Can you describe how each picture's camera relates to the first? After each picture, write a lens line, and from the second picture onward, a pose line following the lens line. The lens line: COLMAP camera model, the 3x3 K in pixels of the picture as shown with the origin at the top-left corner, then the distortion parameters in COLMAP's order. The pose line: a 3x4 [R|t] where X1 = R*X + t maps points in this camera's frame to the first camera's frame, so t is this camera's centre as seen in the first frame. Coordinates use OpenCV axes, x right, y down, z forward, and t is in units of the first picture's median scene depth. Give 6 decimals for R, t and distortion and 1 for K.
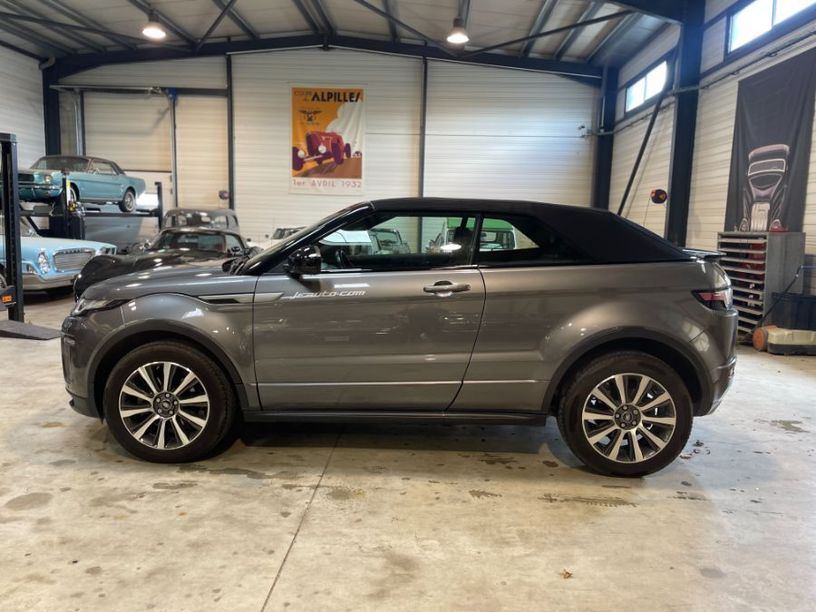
lens RADIAL K [[615.8, 0, 407.3], [0, 615.8, 300.7], [0, 0, 1]] dist [0.097924, -0.129476]
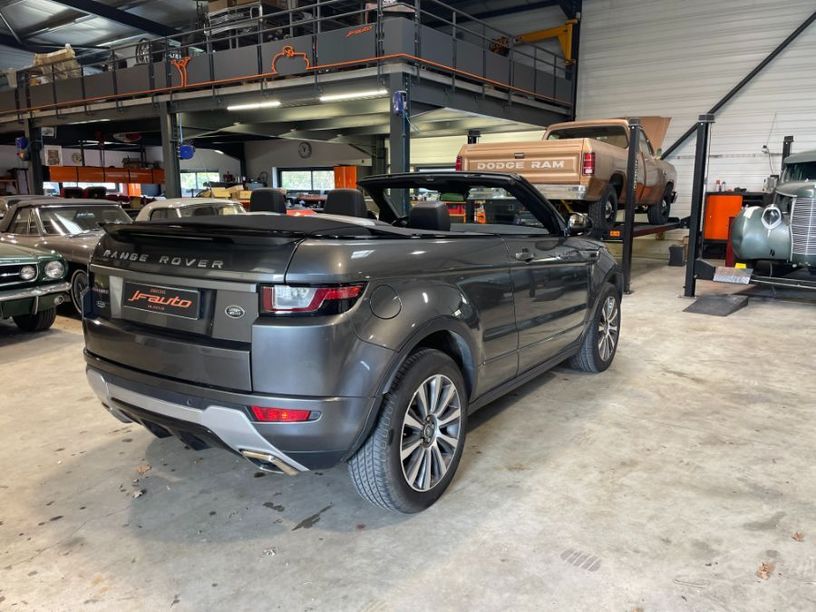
lens RADIAL K [[615.8, 0, 408.8], [0, 615.8, 302.5], [0, 0, 1]] dist [0.097924, -0.129476]
pose [[-0.535998, 0.126775, -0.834646, 0.974288], [-0.121108, 0.966888, 0.224635, -0.202365], [0.835487, 0.221486, -0.502897, 1.757255]]
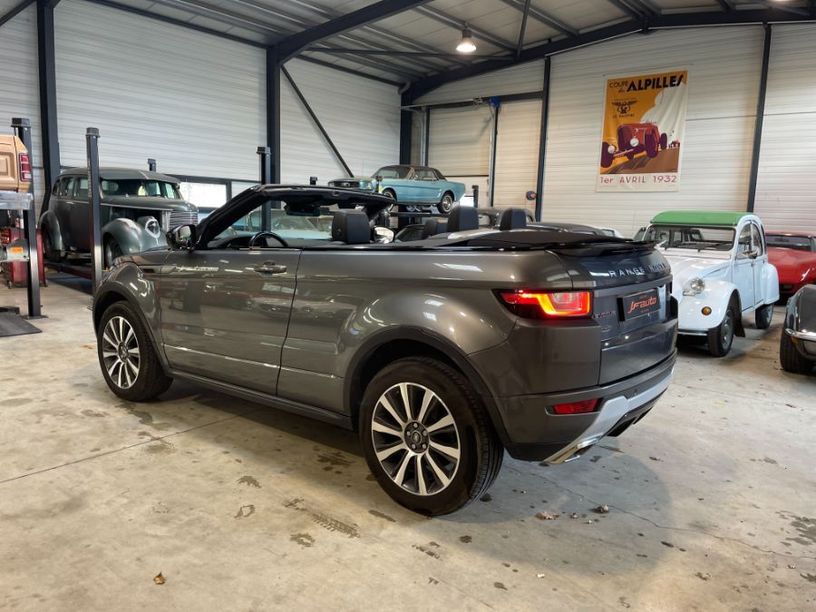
lens RADIAL K [[615.8, 0, 412.2], [0, 615.8, 301.9], [0, 0, 1]] dist [0.097924, -0.129476]
pose [[0.804720, 0.080688, -0.588146, 0.776275], [-0.083801, 0.996239, 0.022014, -0.008066], [0.587710, 0.031572, 0.808455, 0.318551]]
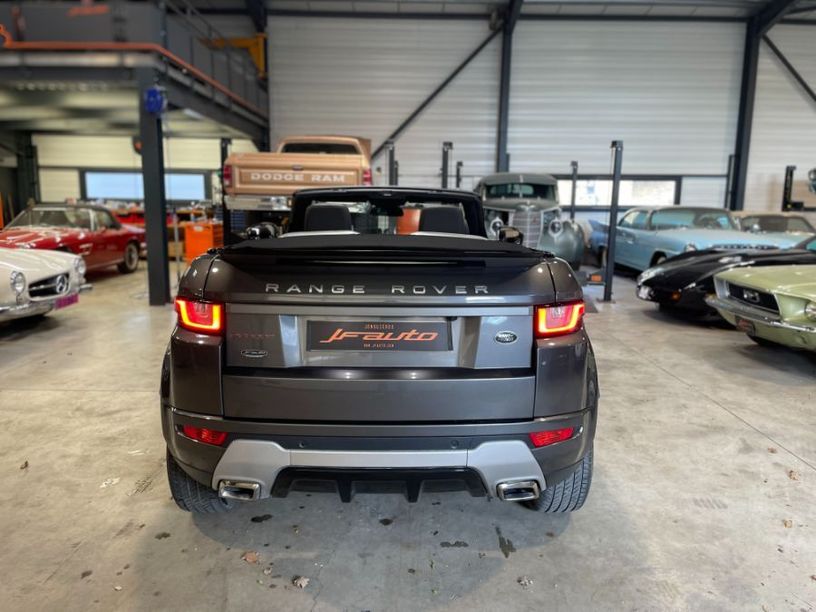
lens RADIAL K [[615.8, 0, 406.4], [0, 615.8, 302.4], [0, 0, 1]] dist [0.097924, -0.129476]
pose [[0.048930, 0.136510, -0.989430, 1.126809], [-0.139499, 0.981841, 0.128565, -0.126009], [0.989013, 0.131734, 0.067084, 1.146872]]
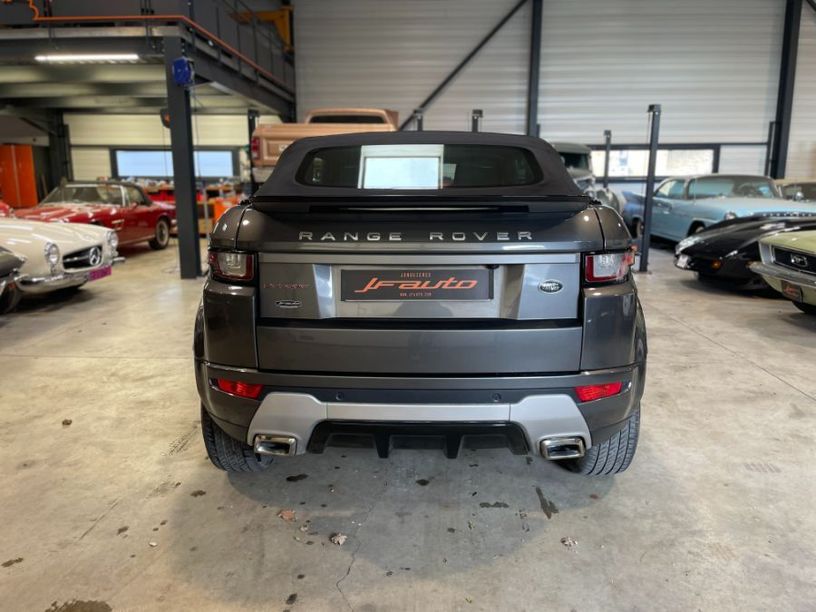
lens RADIAL K [[615.8, 0, 406.0], [0, 615.8, 299.2], [0, 0, 1]] dist [0.097924, -0.129476]
pose [[0.006833, 0.163267, -0.986558, 1.105006], [-0.127360, 0.978689, 0.161083, -0.092057], [0.991833, 0.124547, 0.027481, 1.140952]]
